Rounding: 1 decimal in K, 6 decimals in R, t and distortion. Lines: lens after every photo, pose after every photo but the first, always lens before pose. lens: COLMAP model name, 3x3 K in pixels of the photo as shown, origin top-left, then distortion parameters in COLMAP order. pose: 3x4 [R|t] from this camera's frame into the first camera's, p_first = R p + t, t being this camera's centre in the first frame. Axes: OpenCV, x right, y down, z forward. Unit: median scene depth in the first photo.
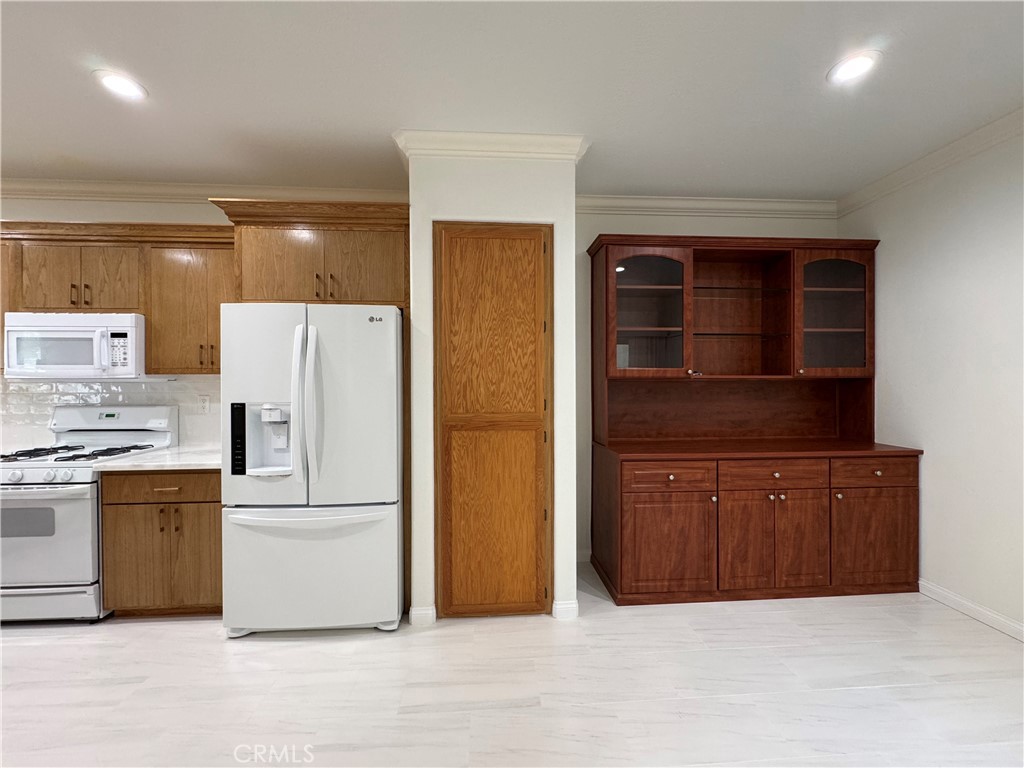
lens RADIAL K [[407.3, 0, 510.8], [0, 407.3, 383.8], [0, 0, 1]] dist [-0.008247, 0.000649]
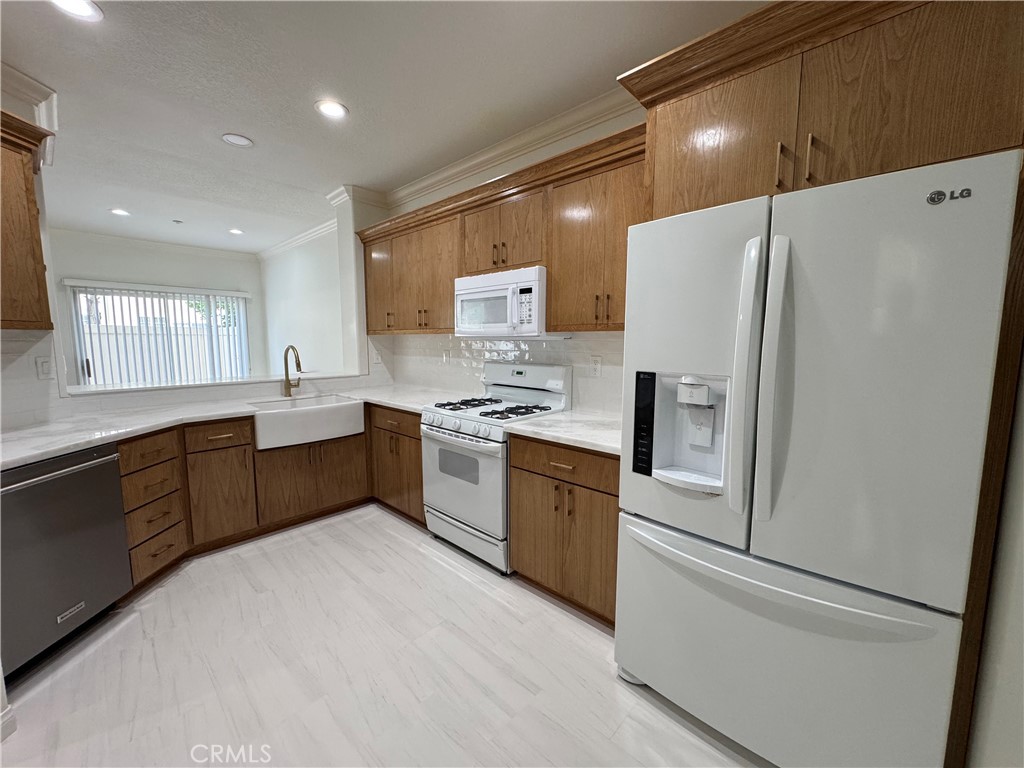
lens RADIAL K [[407.3, 0, 513.2], [0, 407.3, 385.7], [0, 0, 1]] dist [-0.008247, 0.000649]
pose [[0.683217, 0.085470, -0.725196, -0.302004], [-0.008940, 0.994031, 0.108732, -0.002239], [0.730161, -0.067804, 0.679903, 0.342480]]
